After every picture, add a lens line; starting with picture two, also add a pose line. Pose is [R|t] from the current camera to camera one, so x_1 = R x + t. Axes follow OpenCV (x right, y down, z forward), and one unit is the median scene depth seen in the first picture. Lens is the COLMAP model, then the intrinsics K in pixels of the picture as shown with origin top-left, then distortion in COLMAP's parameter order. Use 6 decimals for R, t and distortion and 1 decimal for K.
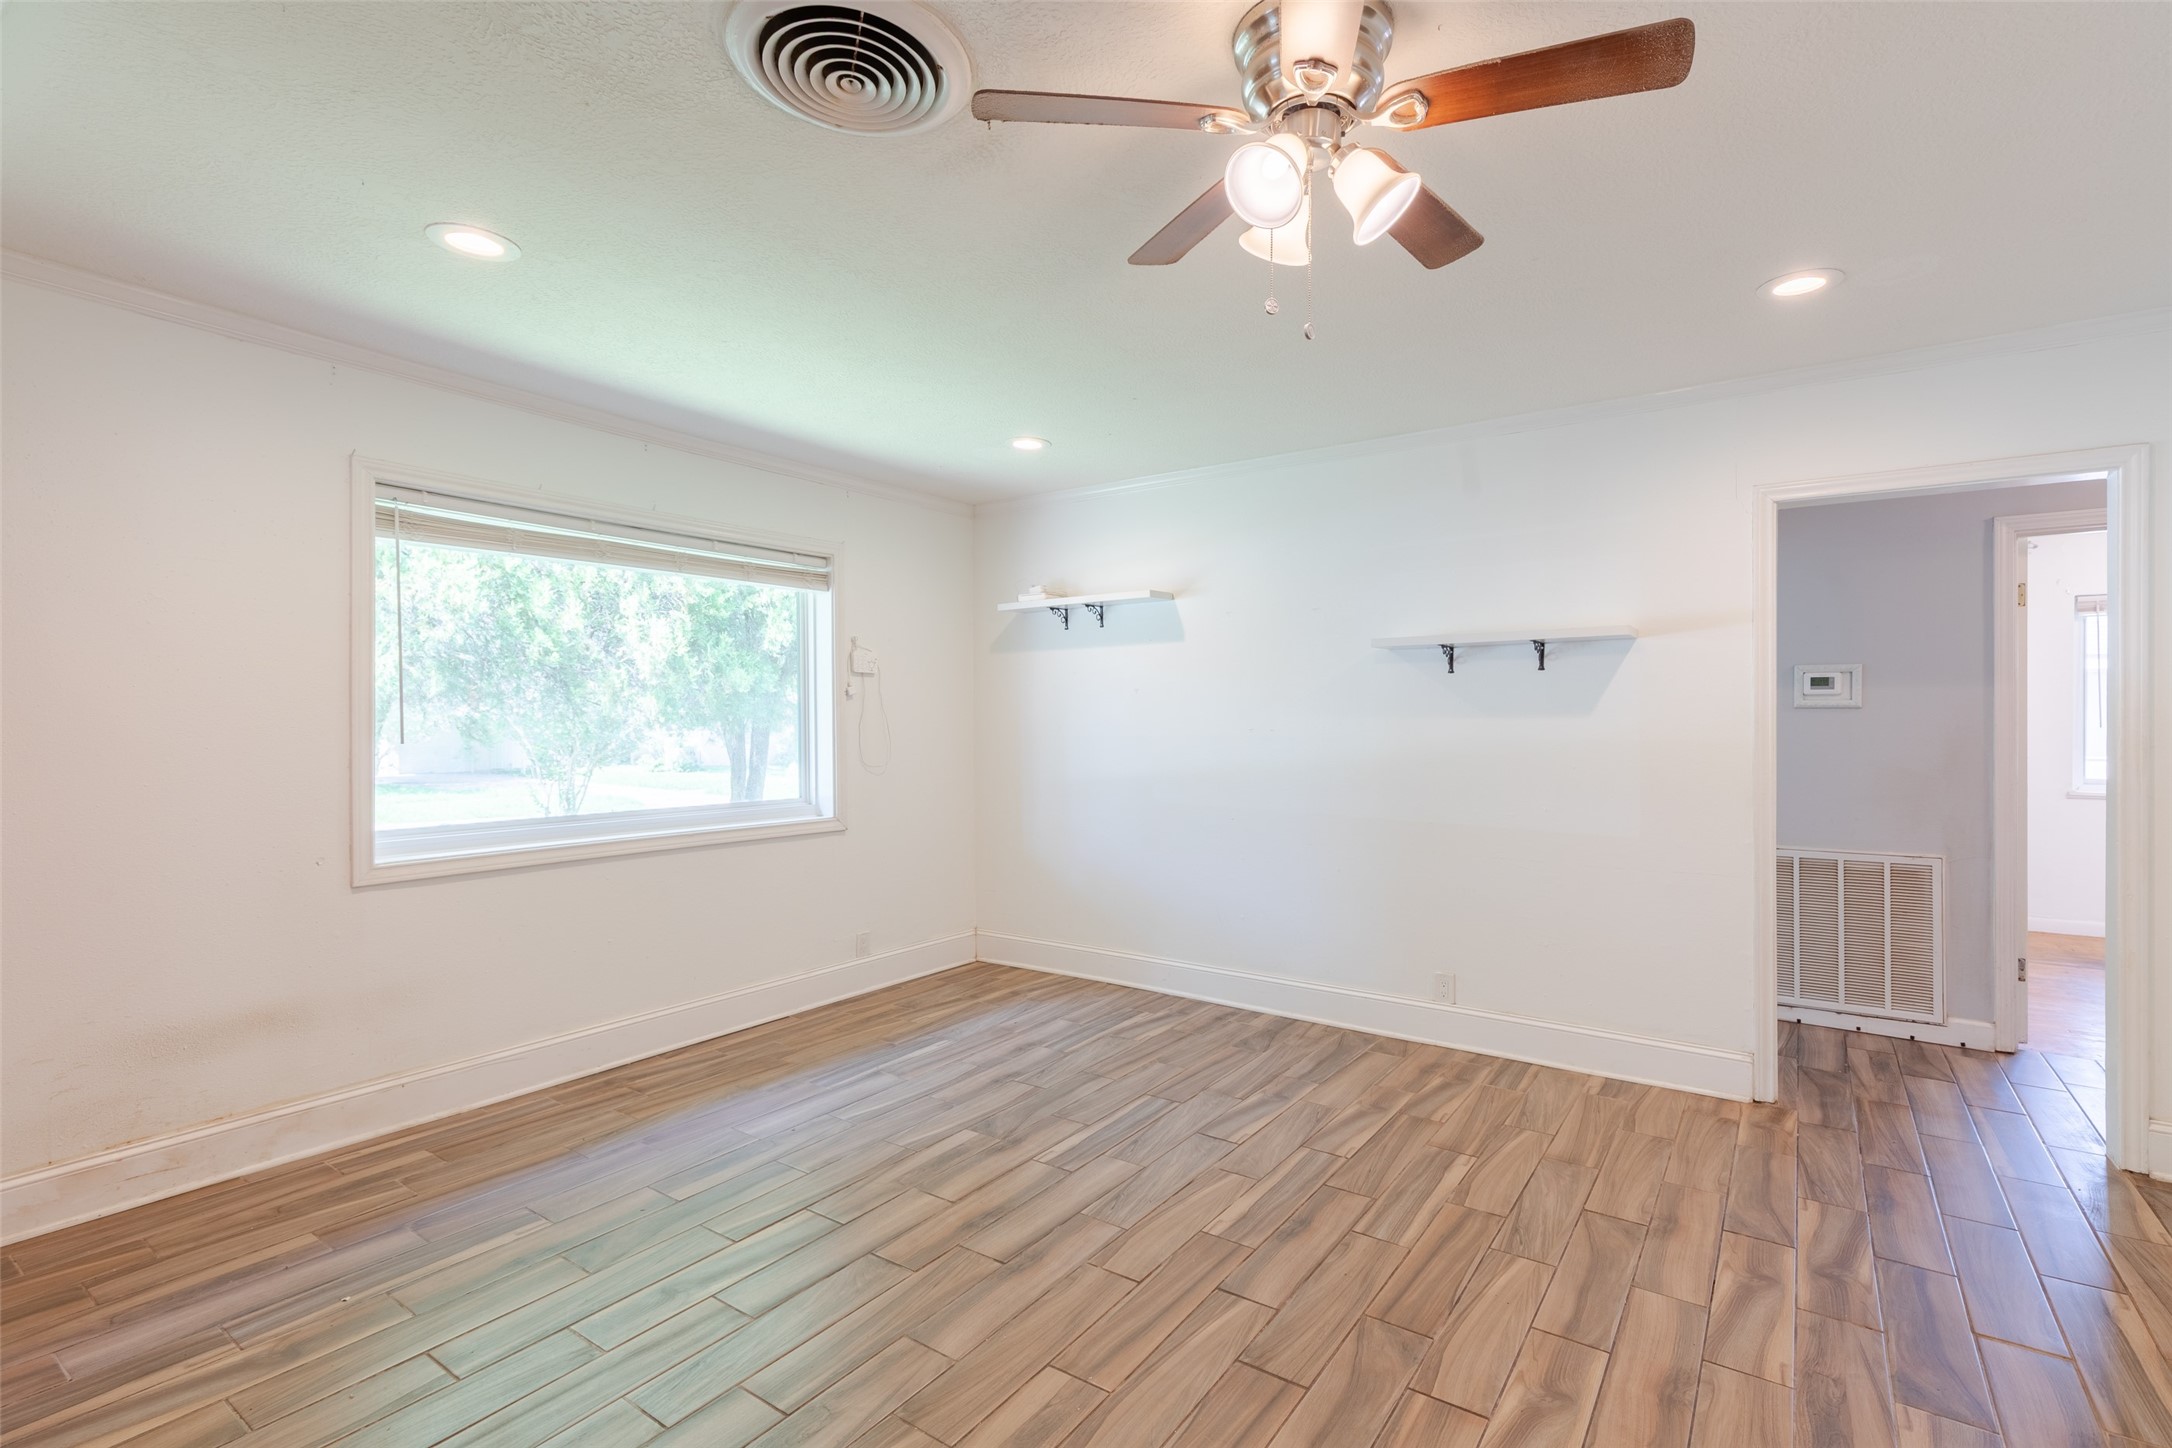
lens RADIAL K [[1020.1, 0, 1048.5], [0, 1020.1, 720.9], [0, 0, 1]] dist [0.005745, 0.000056]
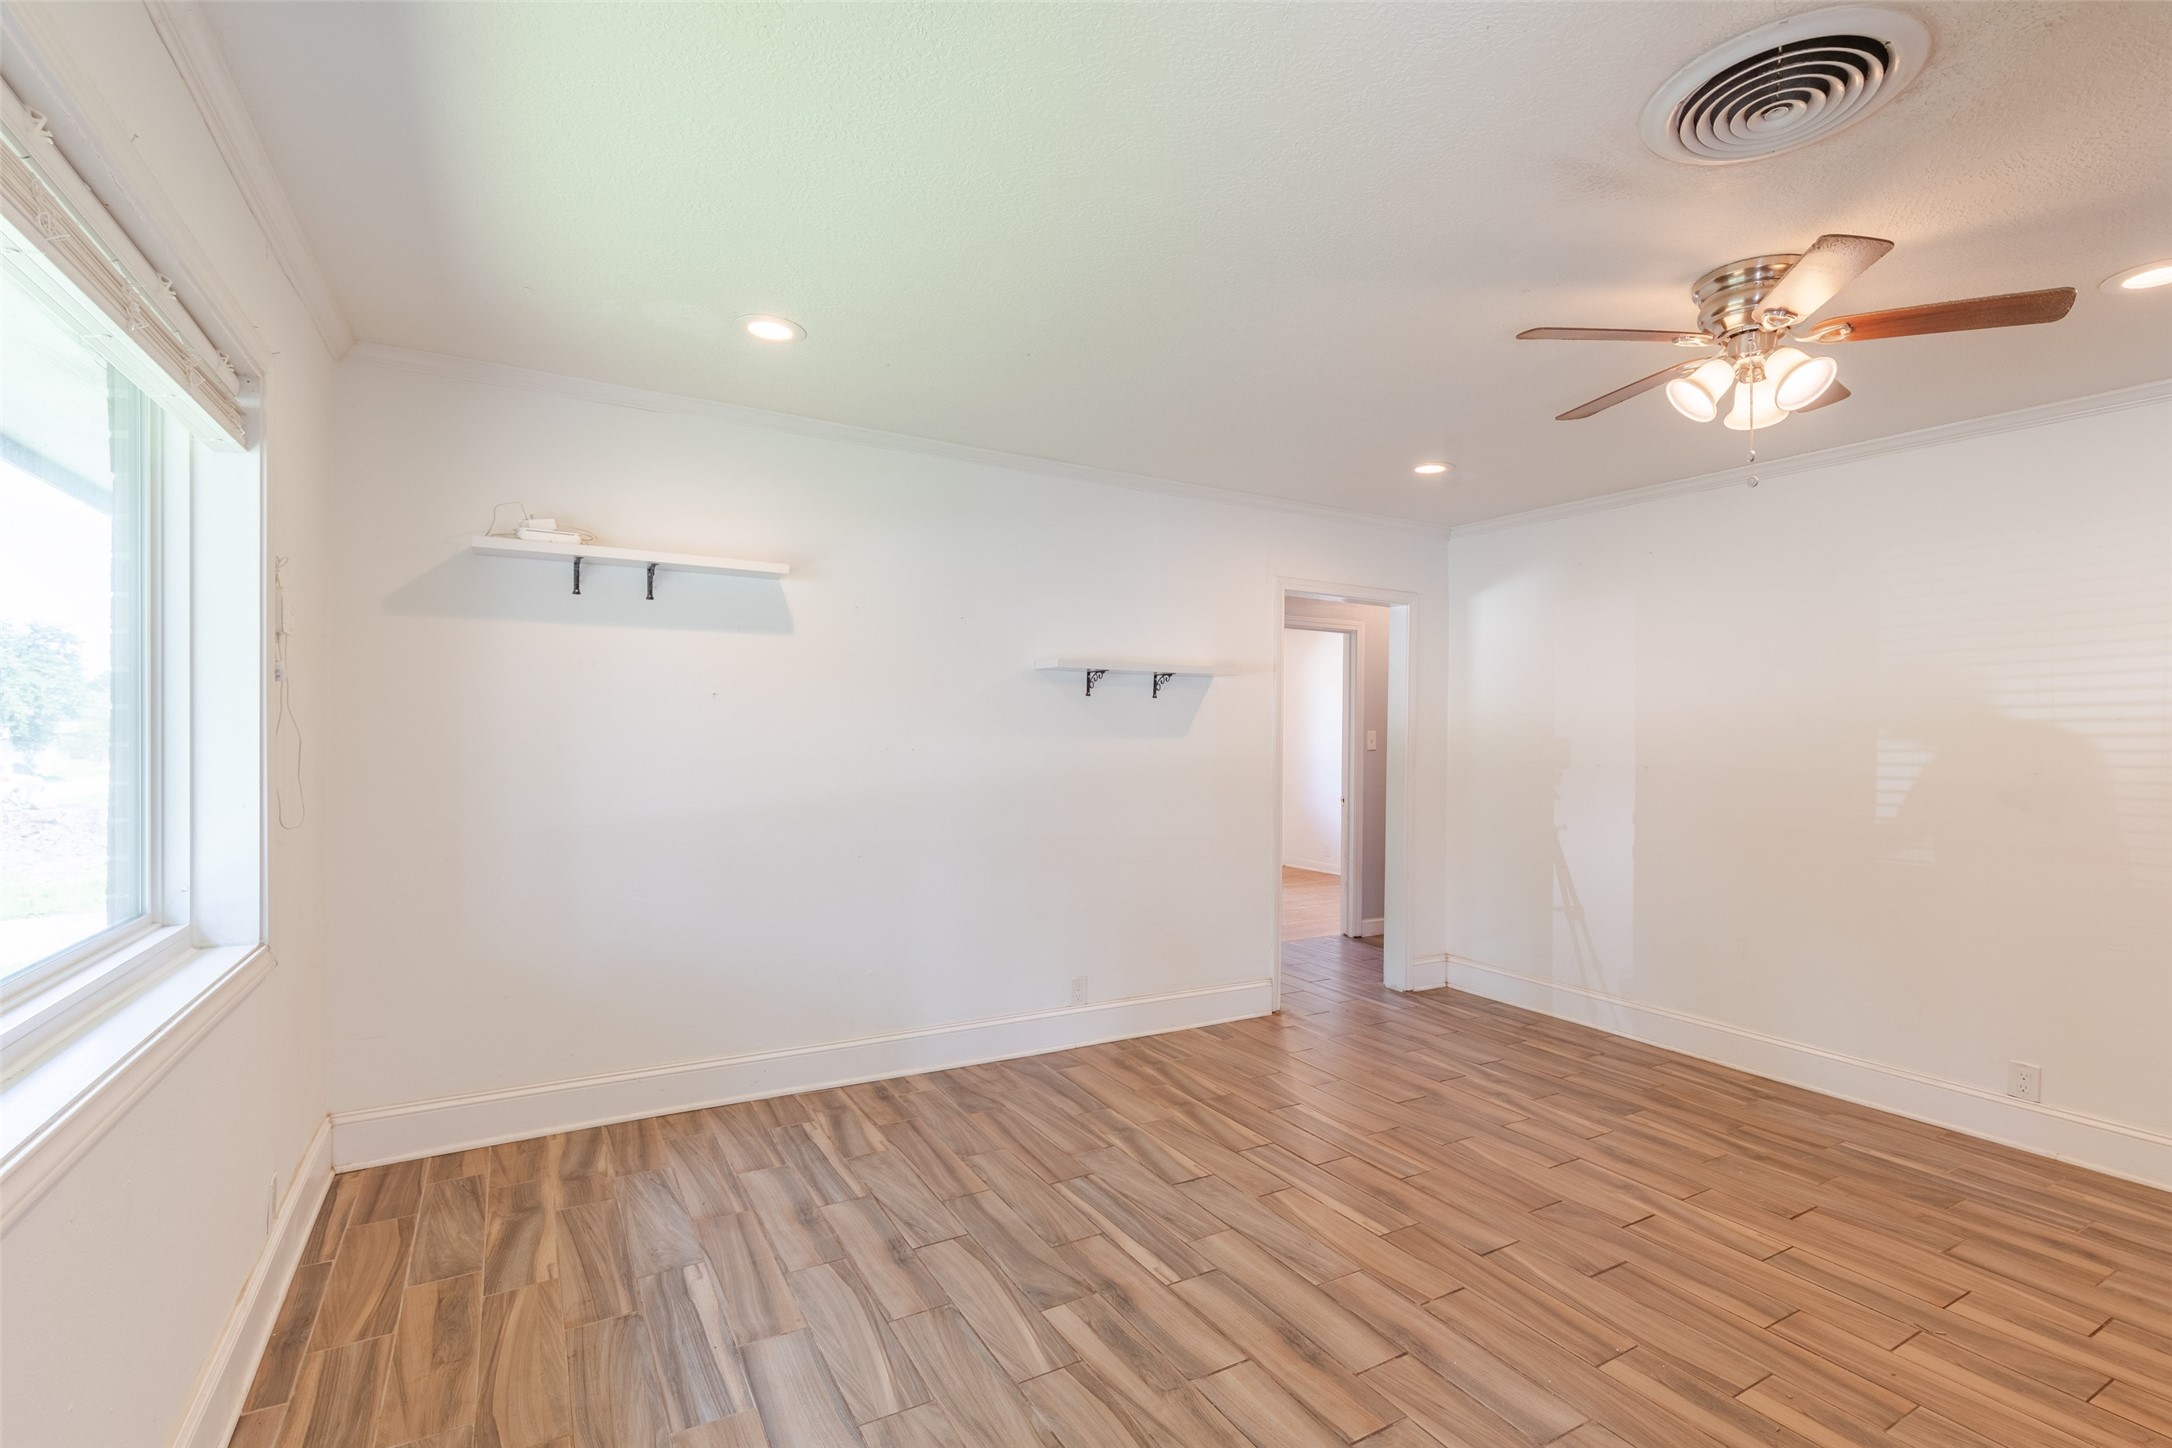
lens RADIAL K [[1093.0, 0, 1086.0], [0, 1093.0, 724.0], [0, 0, 1]] dist [0.004687, -0.000310]
pose [[0.354402, 0.014546, 0.934980, -0.713531], [-0.012392, 0.999864, -0.010859, -0.003135], [-0.935011, -0.007738, 0.354534, 0.632724]]
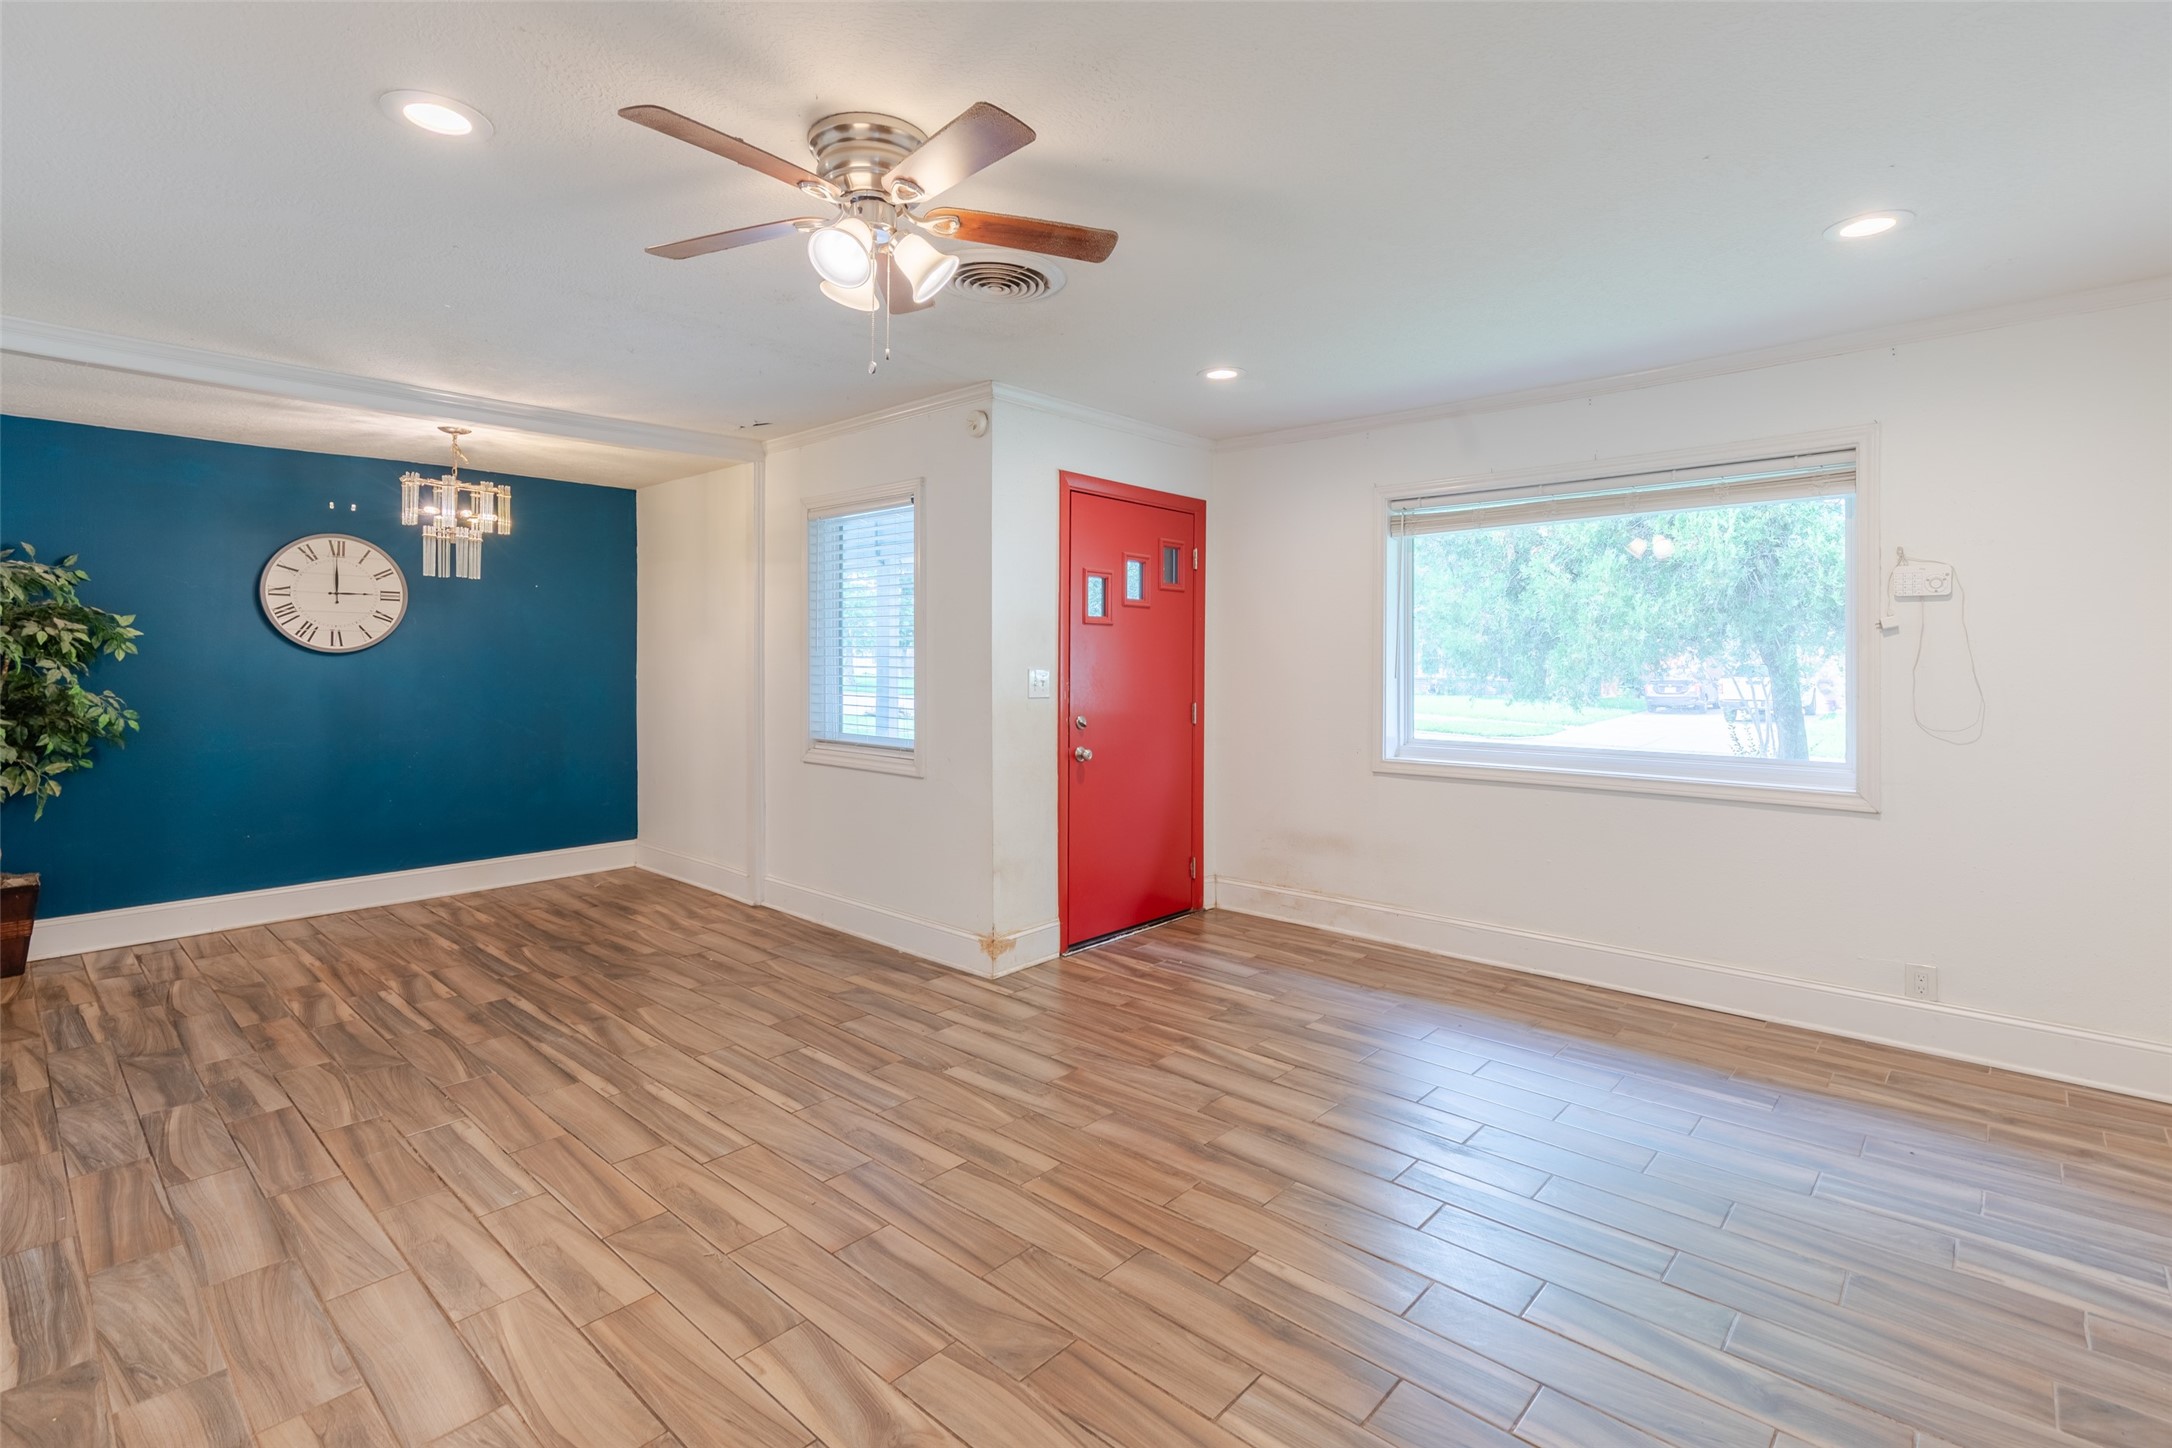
lens RADIAL K [[934.7, 0, 1116.8], [0, 934.7, 659.8], [0, 0, 1]] dist [0.004536, 0.000129]
pose [[-0.072042, 0.001181, -0.997401, 0.680297], [-0.000093, 0.999999, 0.001191, -0.005026], [0.997402, 0.000179, -0.072041, 0.666772]]
